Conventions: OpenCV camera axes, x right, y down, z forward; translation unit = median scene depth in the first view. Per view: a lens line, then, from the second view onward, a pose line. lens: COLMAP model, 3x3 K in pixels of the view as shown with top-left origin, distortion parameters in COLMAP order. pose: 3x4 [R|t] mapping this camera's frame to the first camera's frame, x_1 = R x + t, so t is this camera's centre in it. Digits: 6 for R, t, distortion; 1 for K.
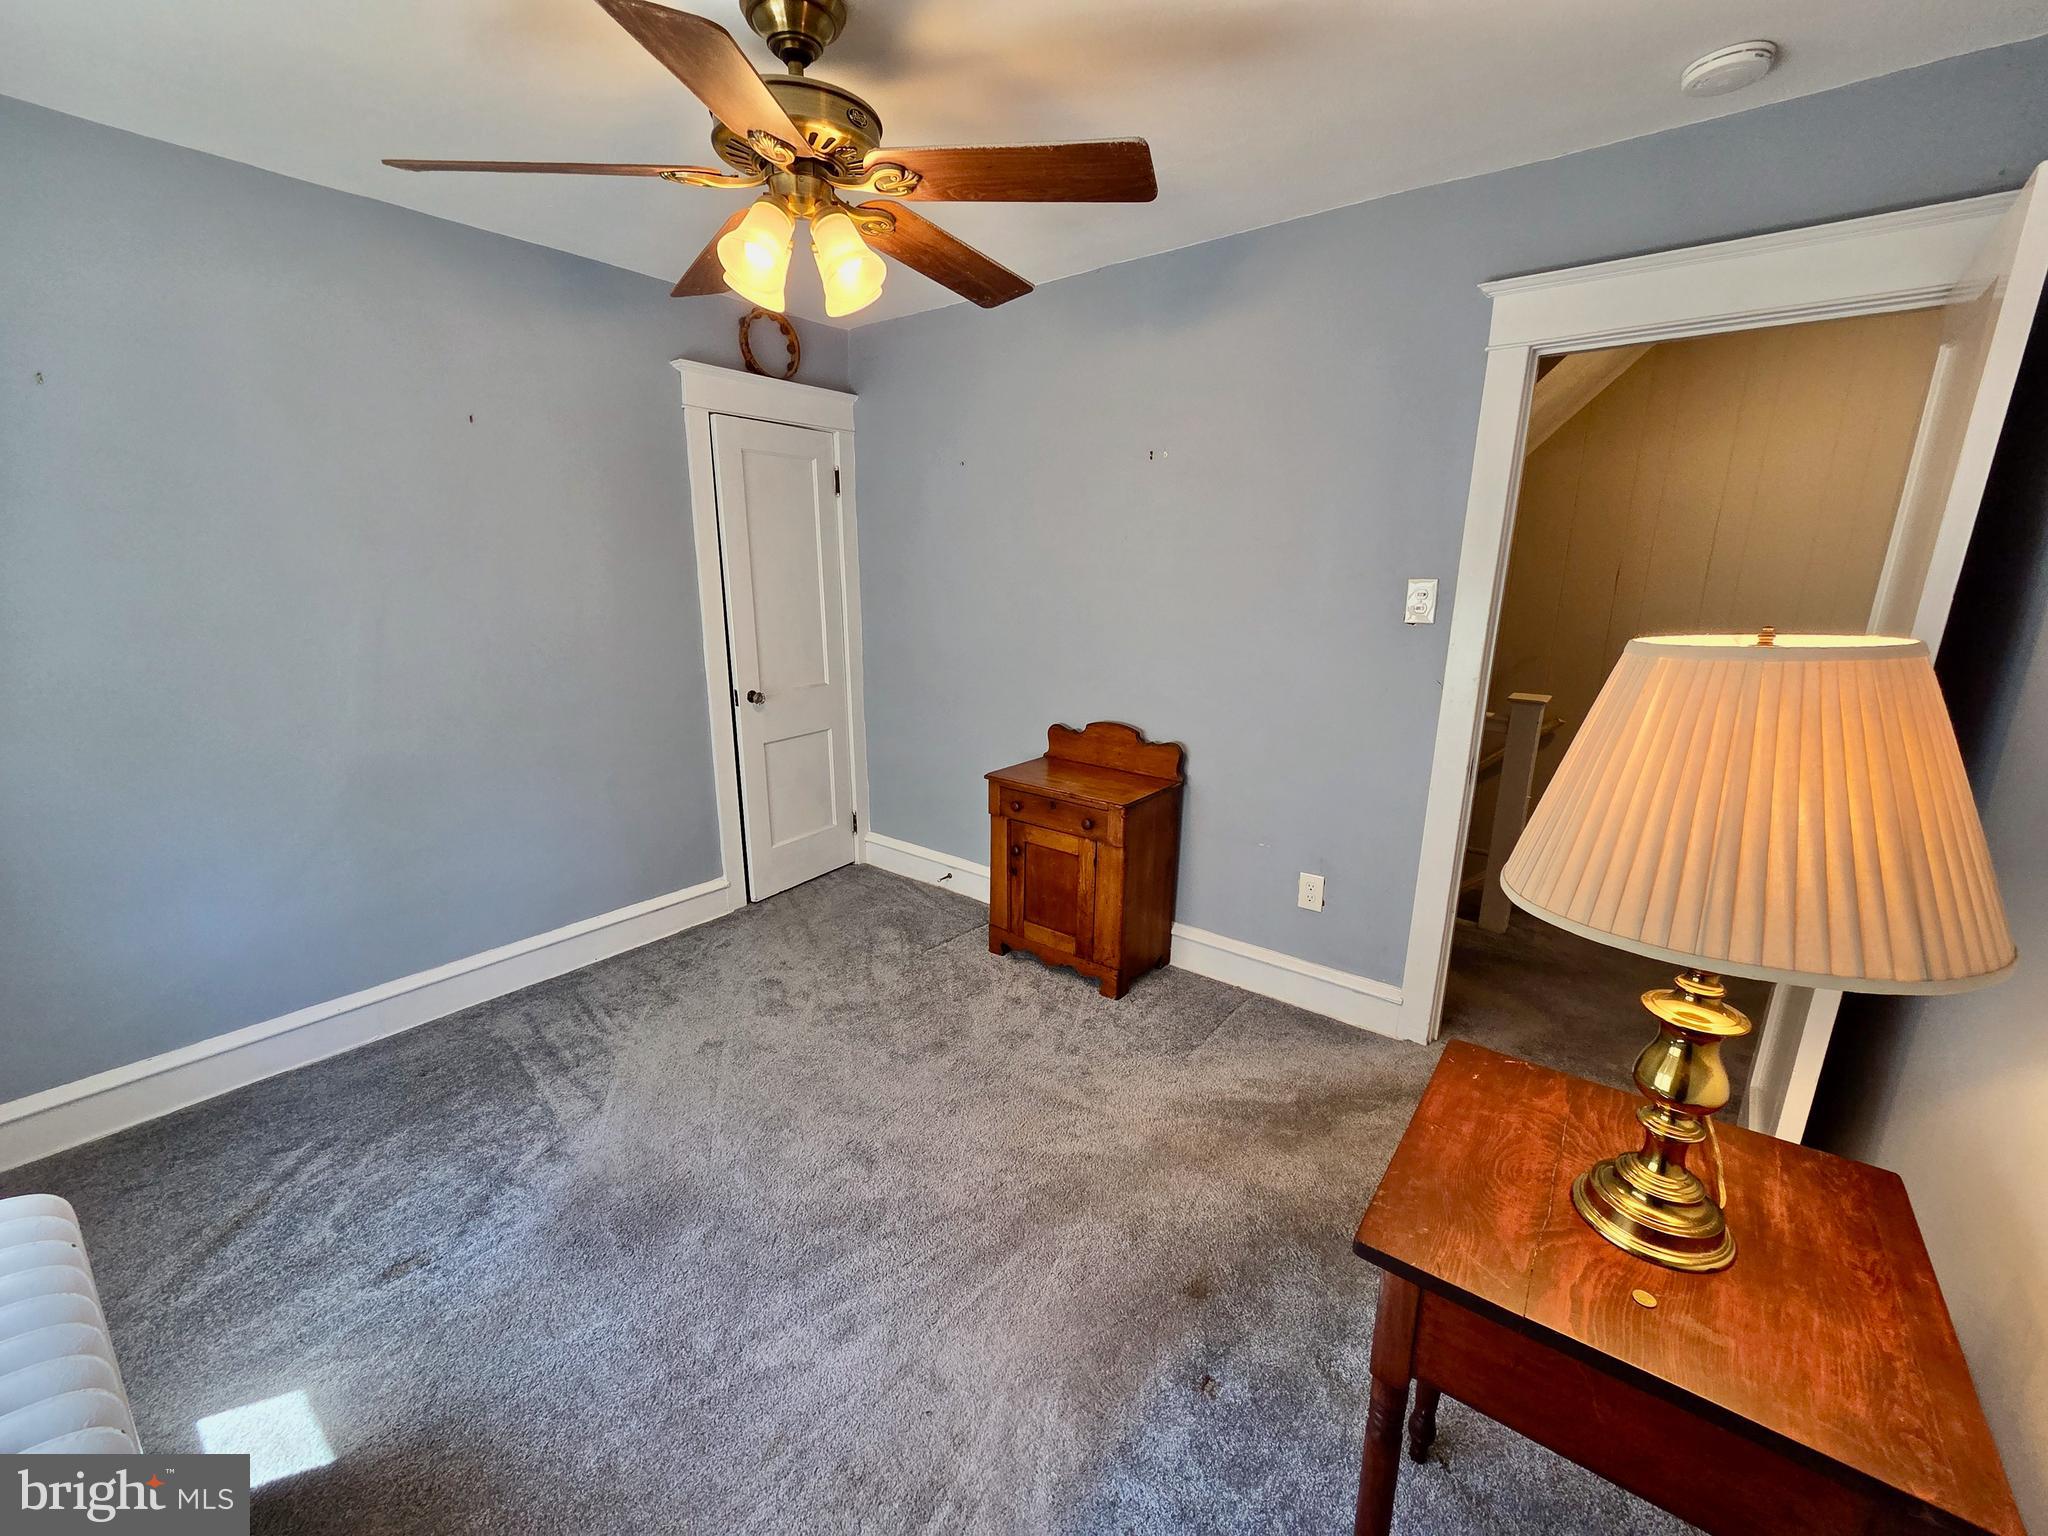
lens RADIAL K [[838.0, 0, 1015.5], [0, 838.0, 777.6], [0, 0, 1]] dist [0.001700, -0.002042]
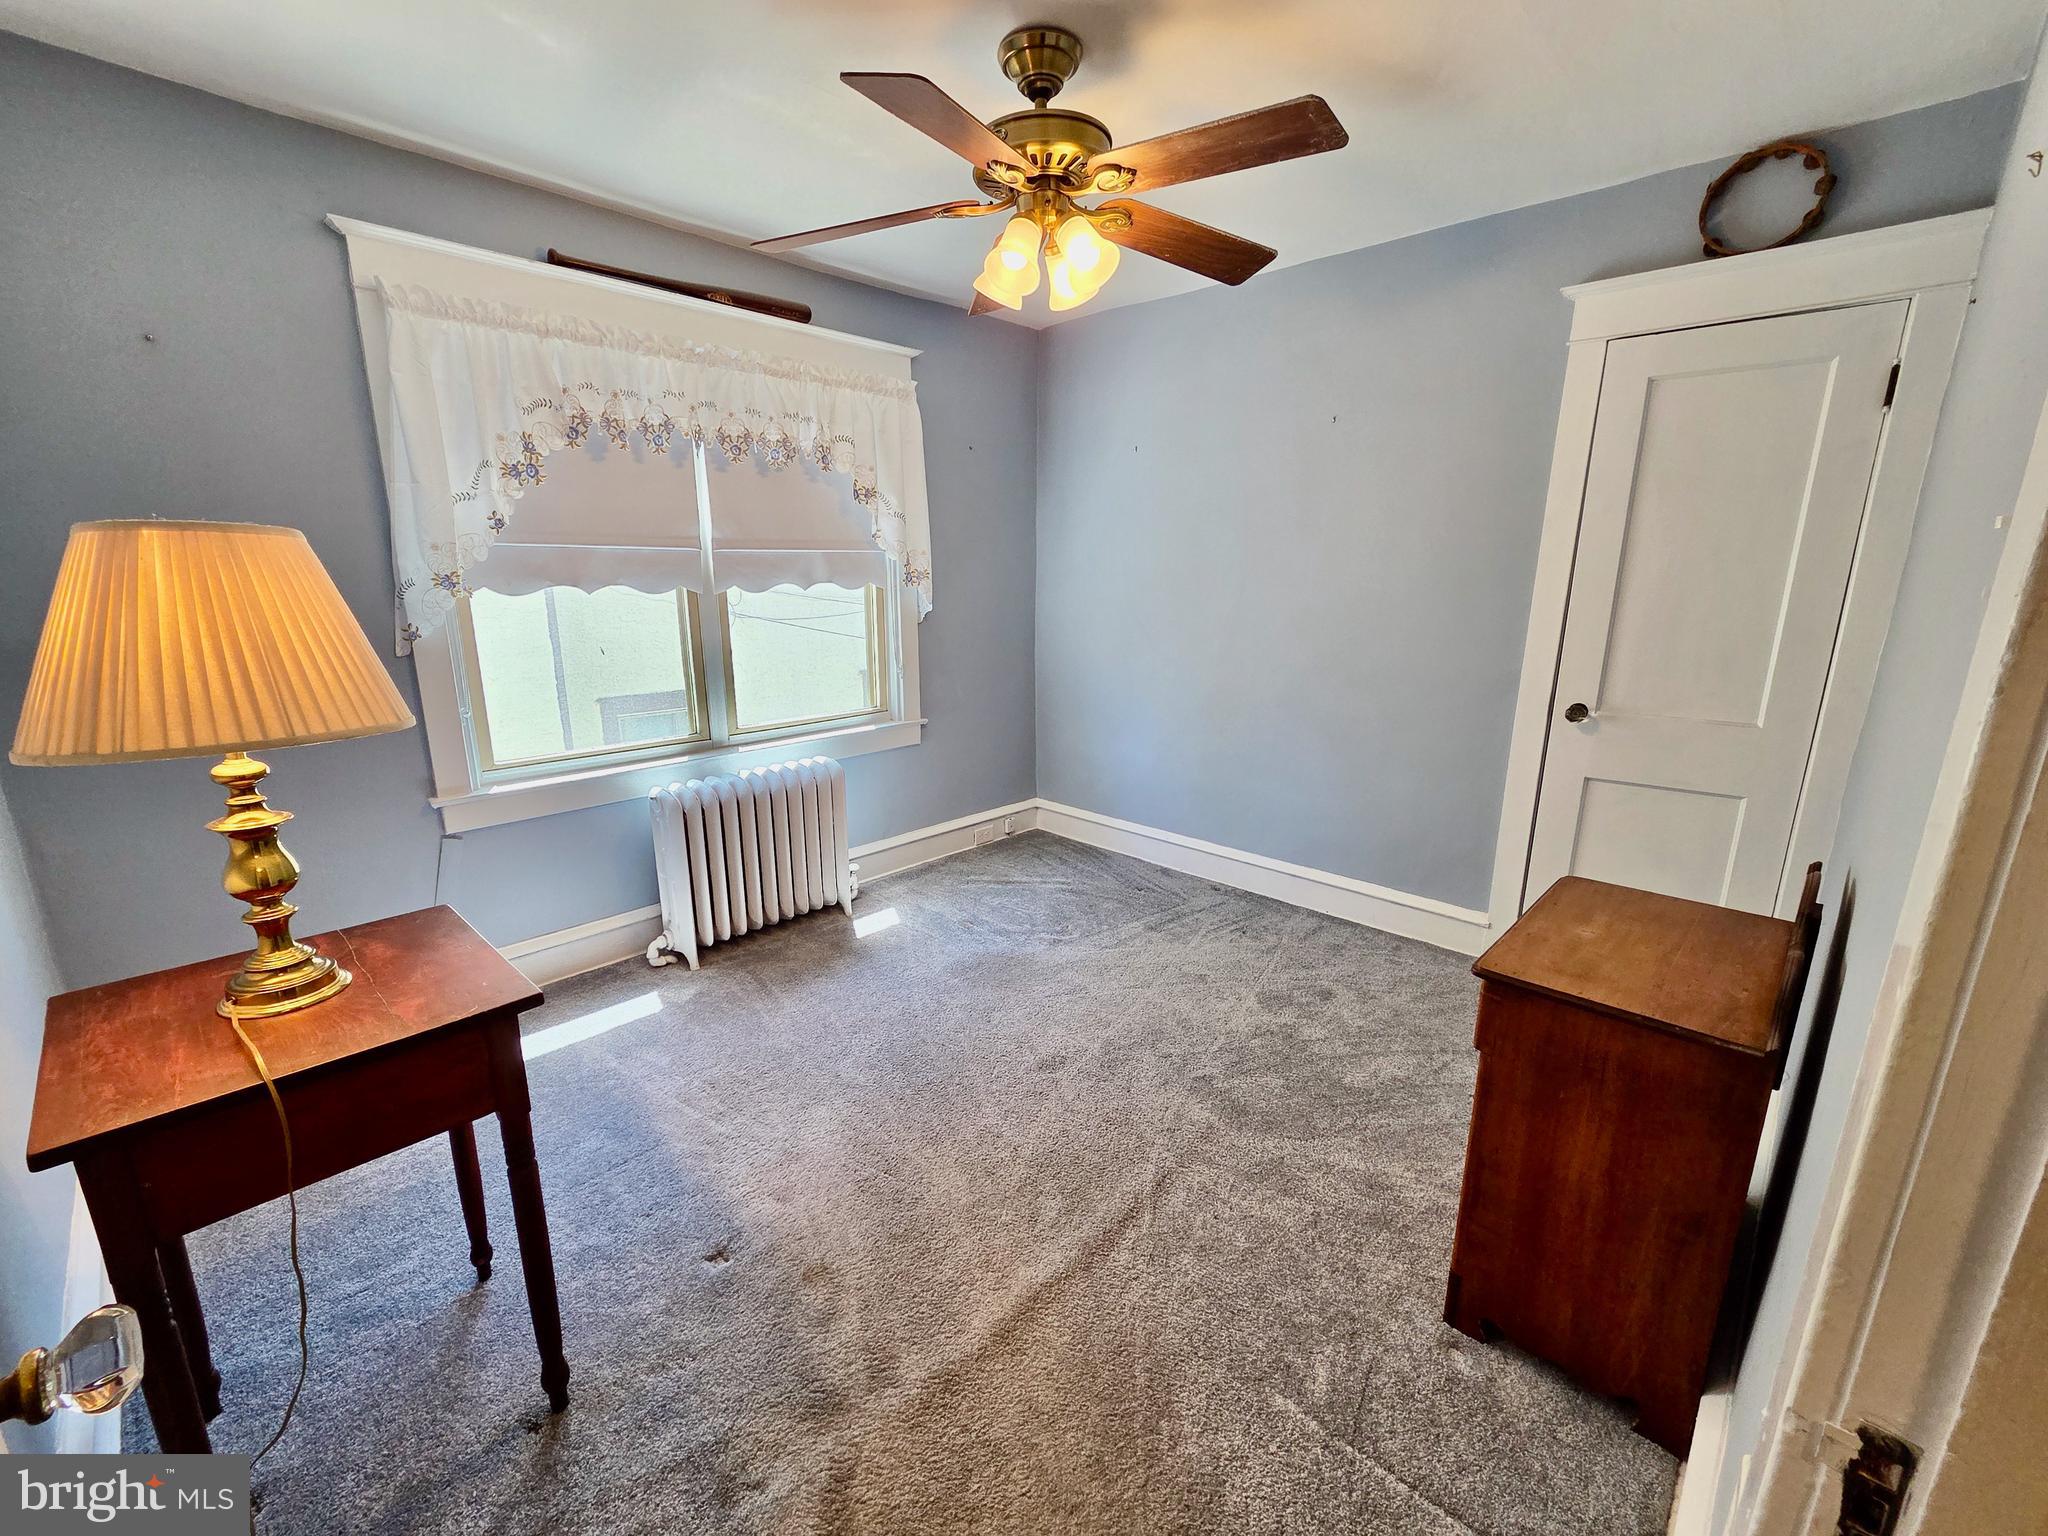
lens RADIAL K [[838.0, 0, 1015.5], [0, 838.0, 777.6], [0, 0, 1]] dist [0.001700, -0.002042]
pose [[-0.097860, 0.239530, -0.965944, 0.581316], [-0.250314, 0.933476, 0.256838, -0.129012], [0.963206, 0.266924, -0.031392, 0.652172]]
